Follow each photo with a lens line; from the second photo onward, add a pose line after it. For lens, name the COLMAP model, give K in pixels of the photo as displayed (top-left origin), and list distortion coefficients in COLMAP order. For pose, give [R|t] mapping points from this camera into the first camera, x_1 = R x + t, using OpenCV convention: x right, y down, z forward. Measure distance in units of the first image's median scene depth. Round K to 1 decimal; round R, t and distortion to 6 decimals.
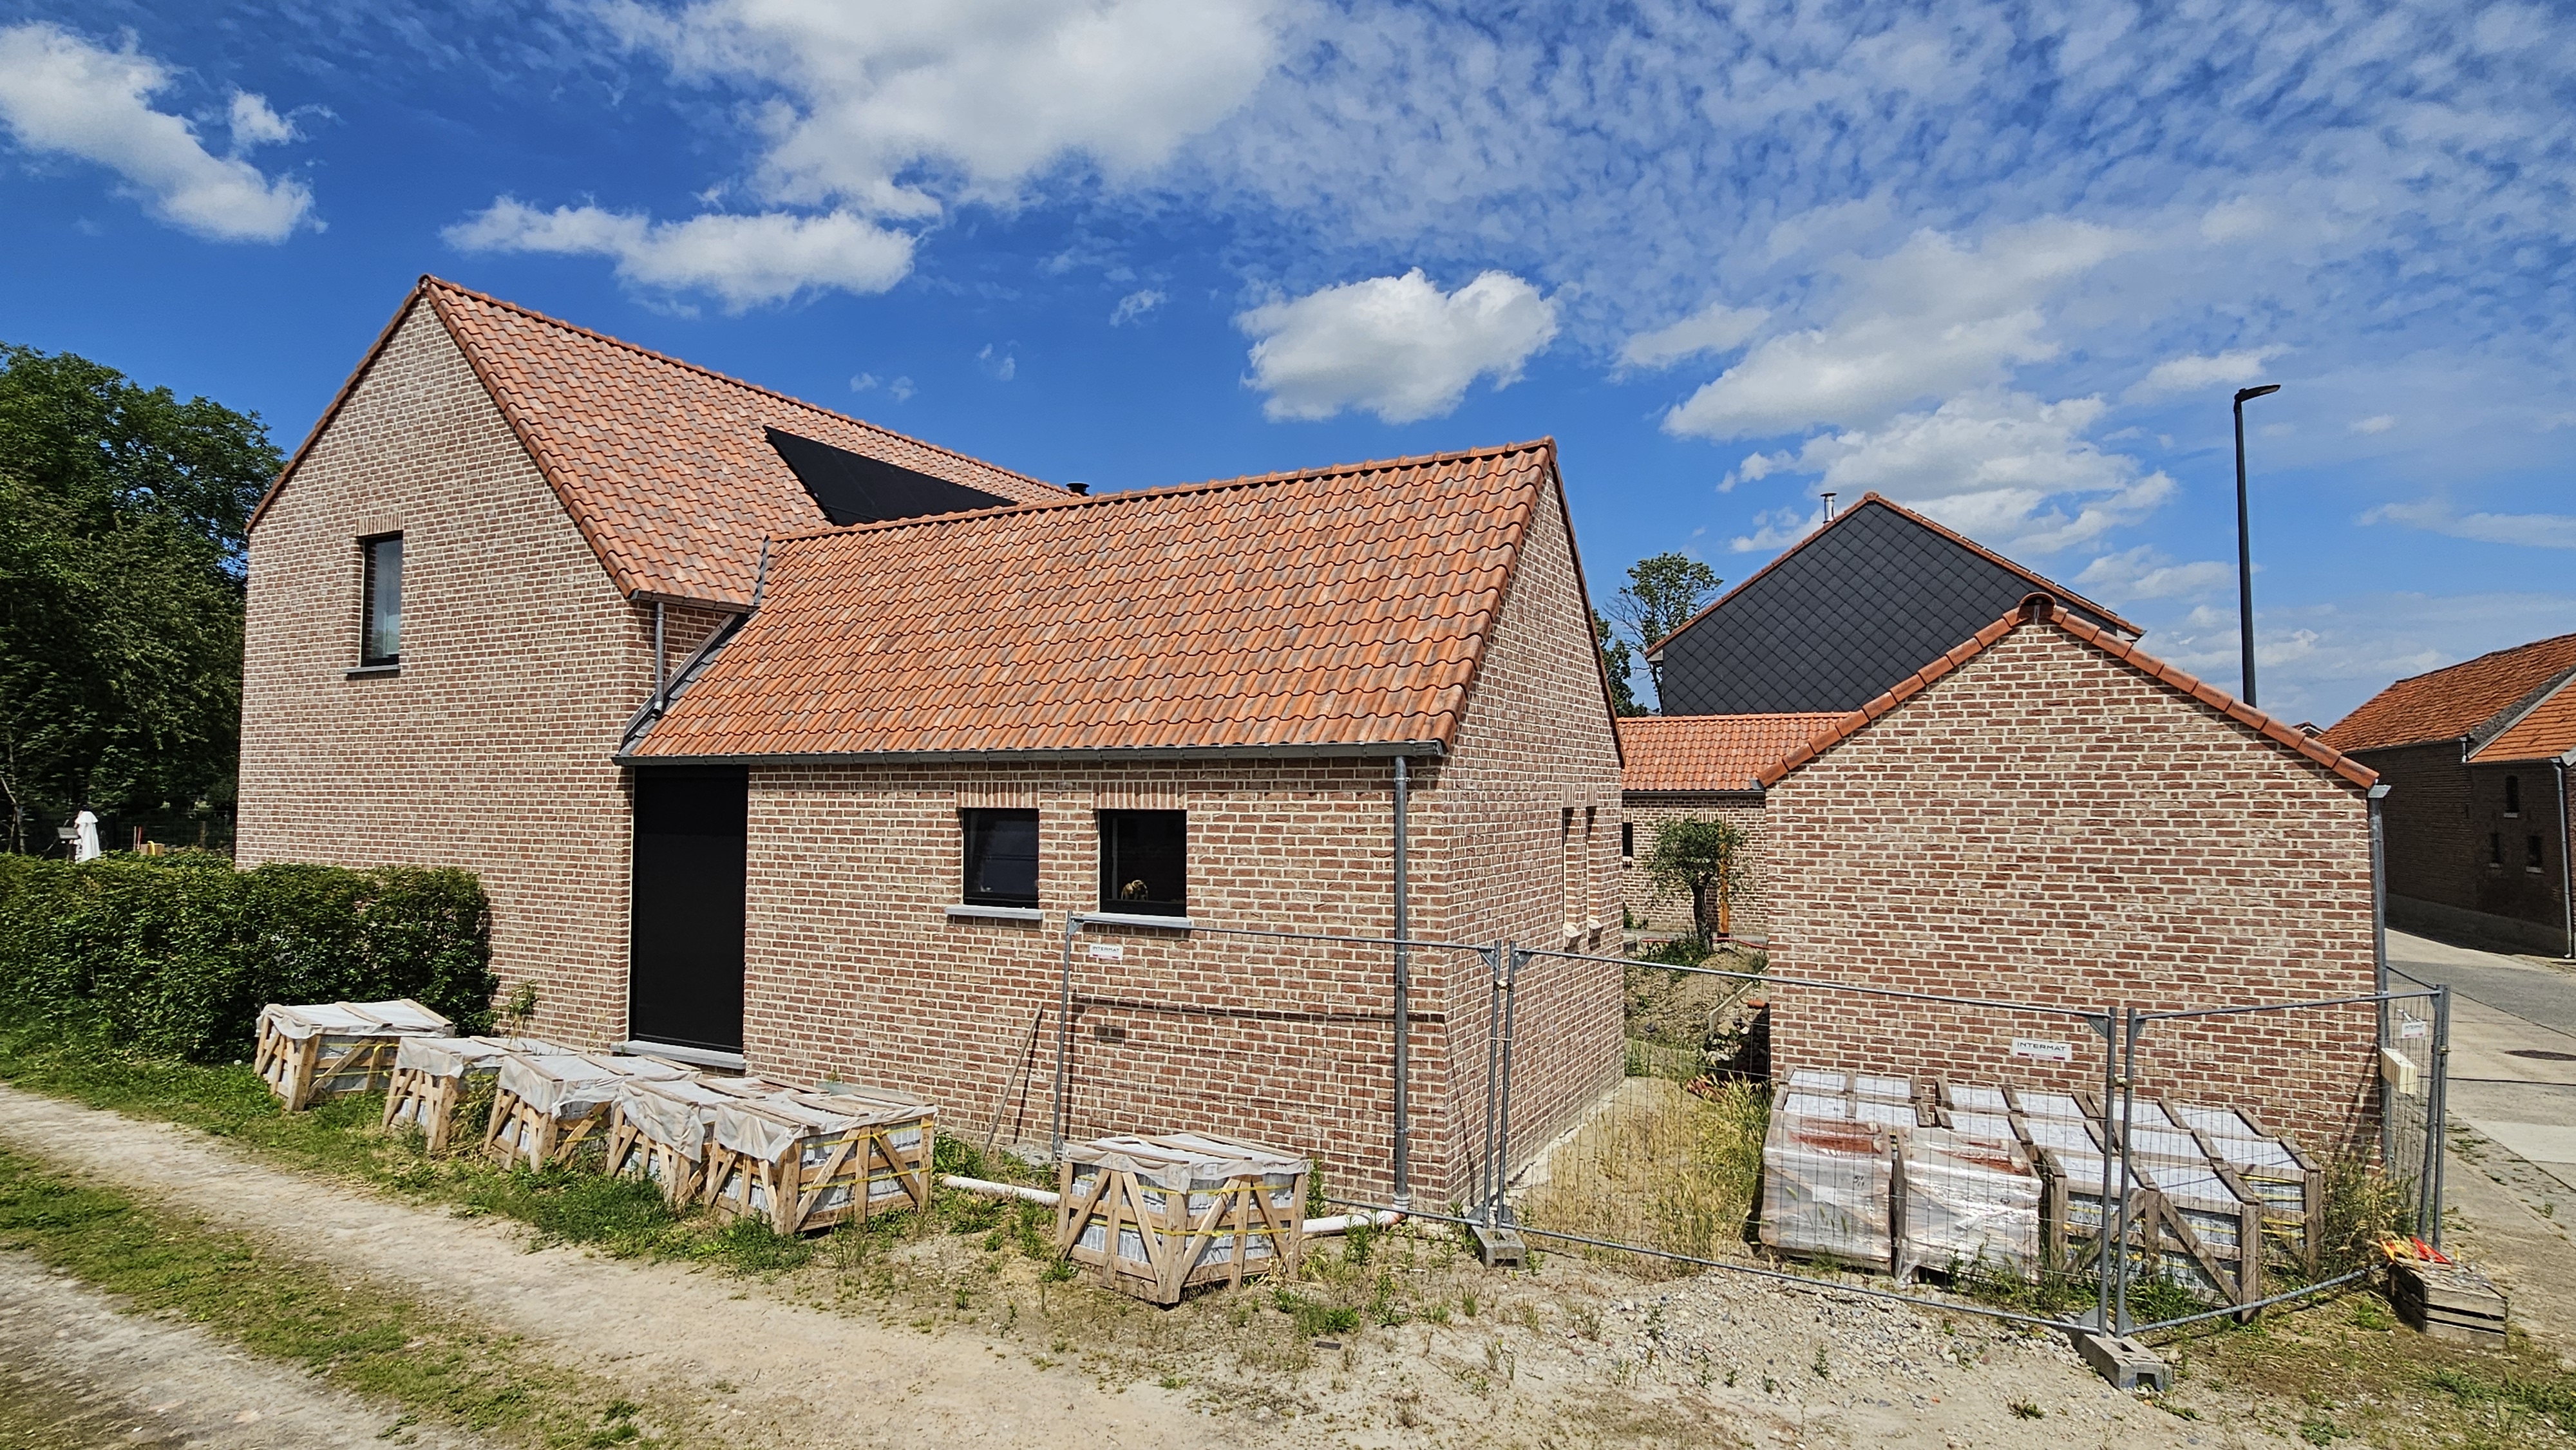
lens RADIAL K [[1360.8, 0, 1274.7], [0, 1360.8, 710.4], [0, 0, 1]] dist [0.005798, 0.003394]
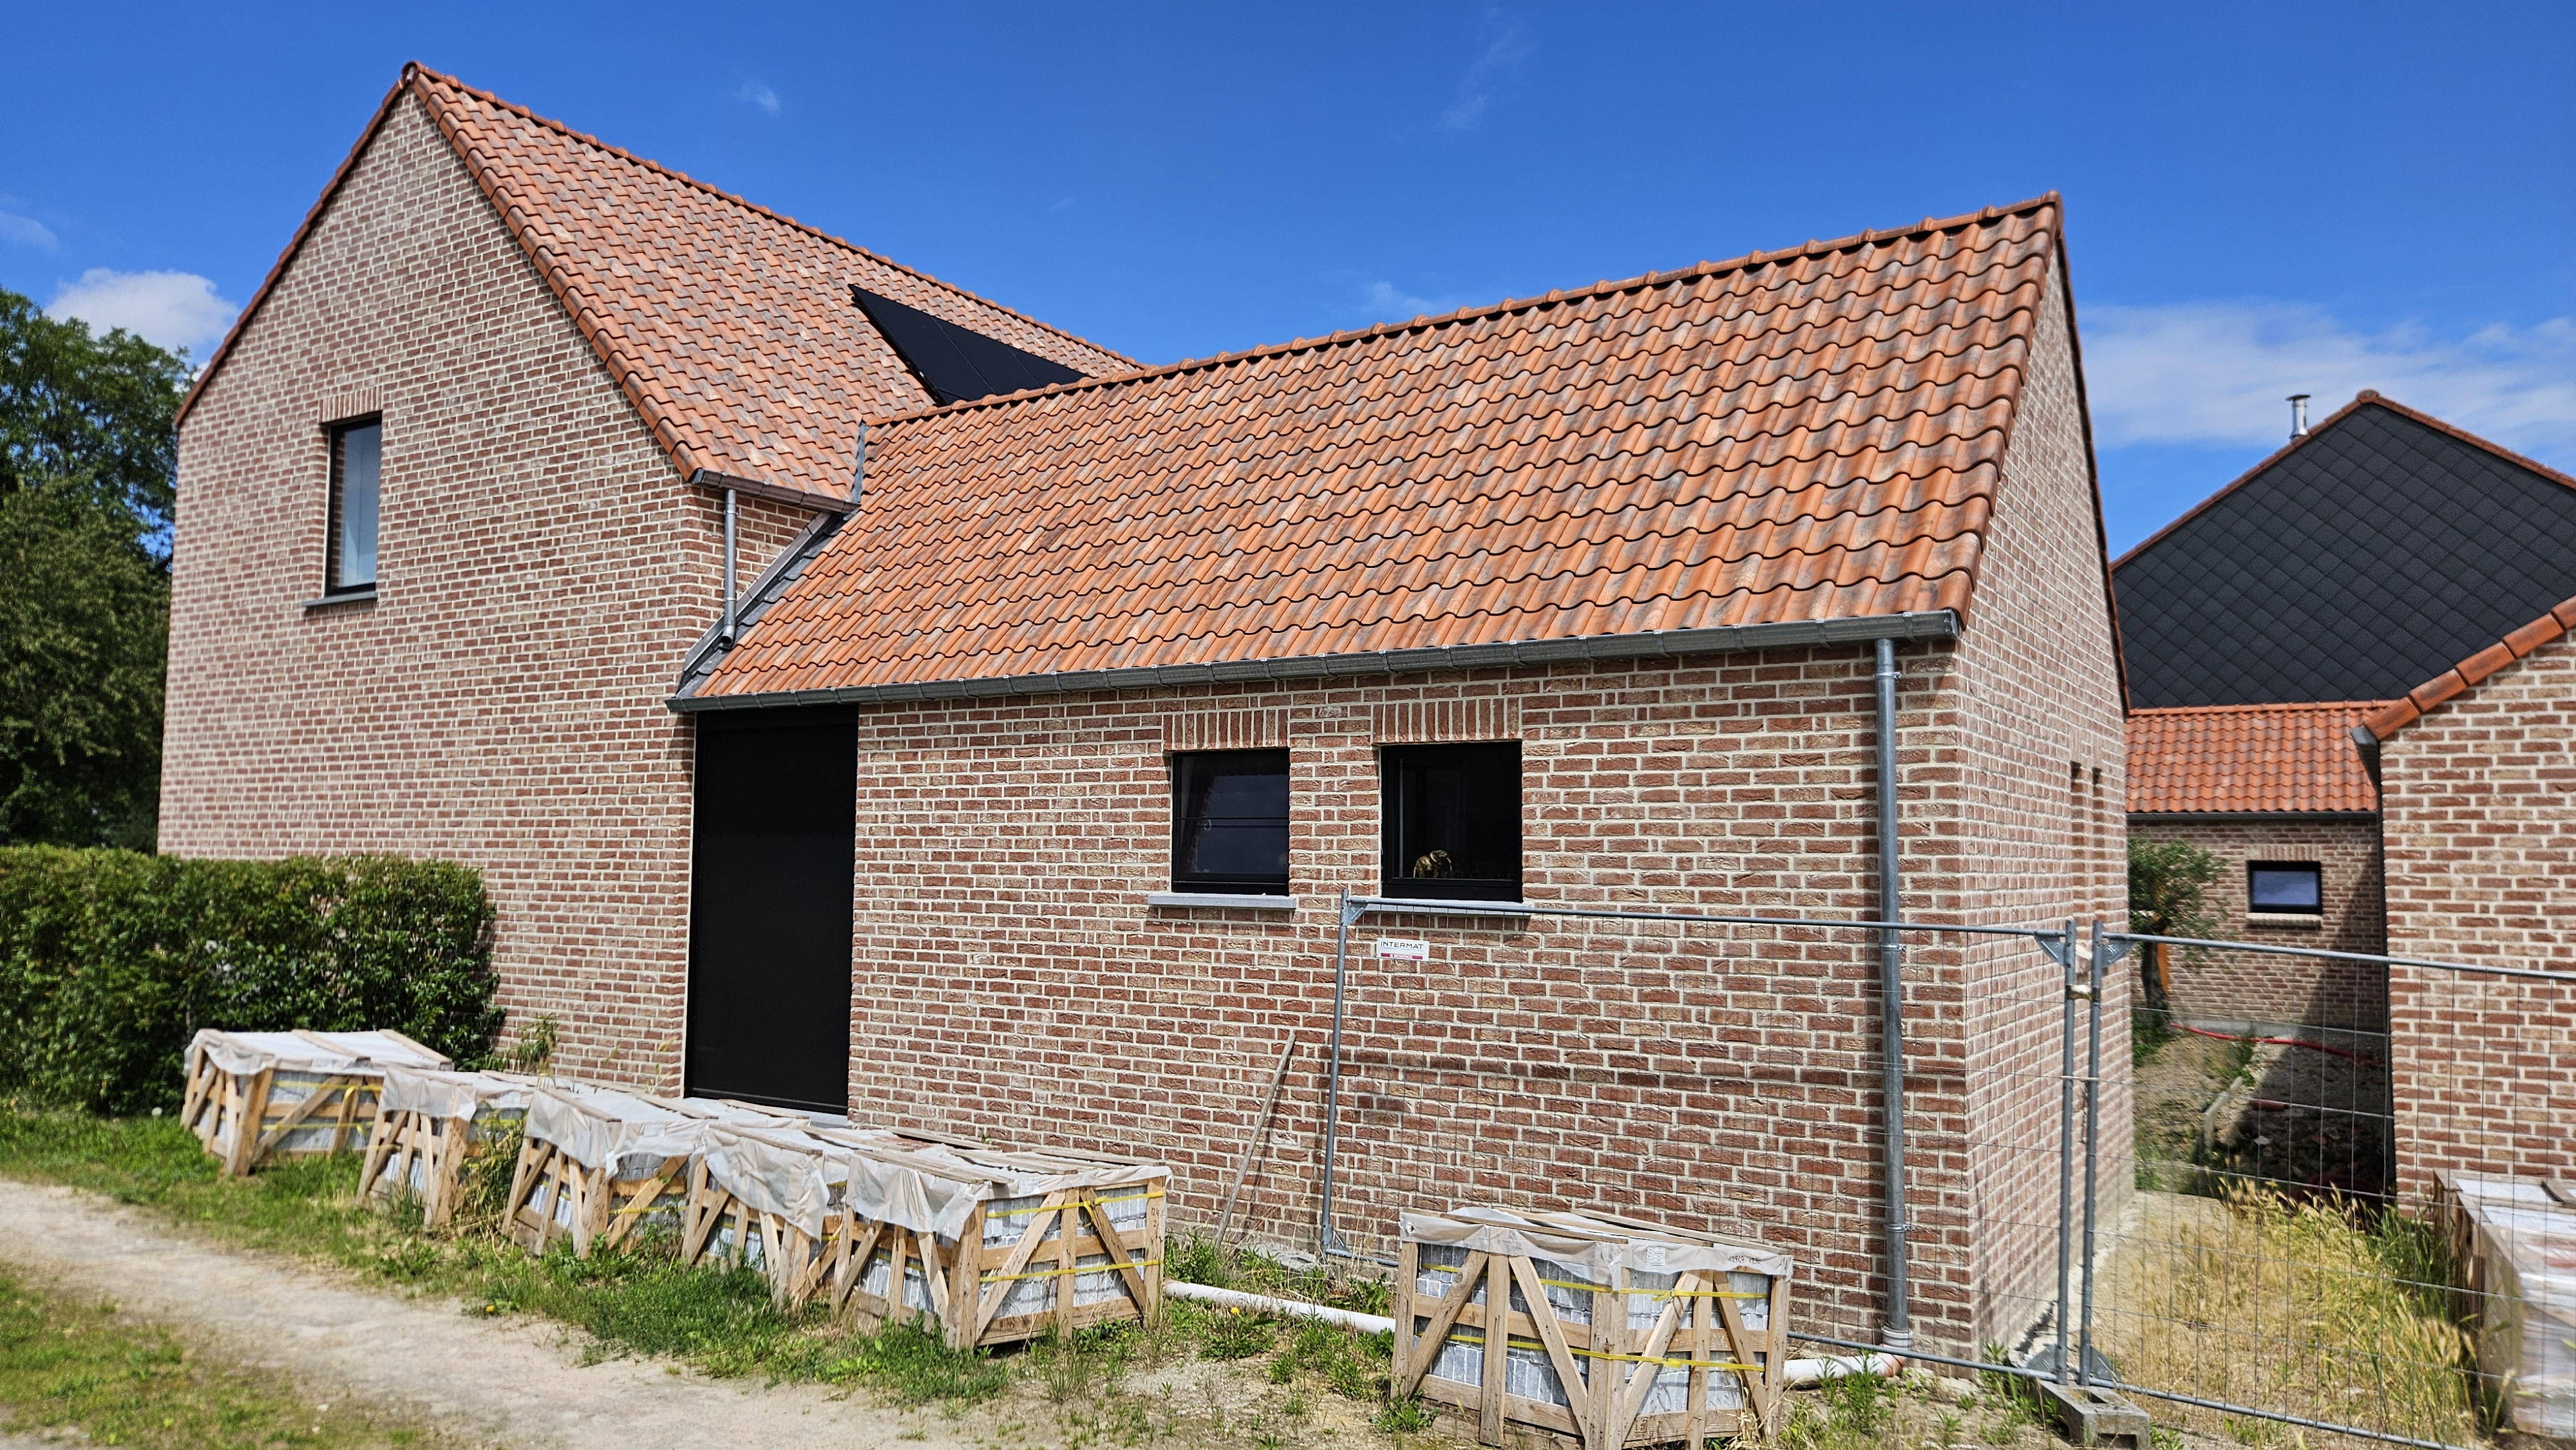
lens RADIAL K [[1741.8, 0, 1275.6], [0, 1741.8, 725.7], [0, 0, 1]] dist [0.071151, -0.040840]
pose [[0.996208, 0.001154, -0.086997, -0.098359], [-0.002678, 0.999845, -0.017405, 0.072349], [0.086964, 0.017572, 0.996056, 0.121786]]
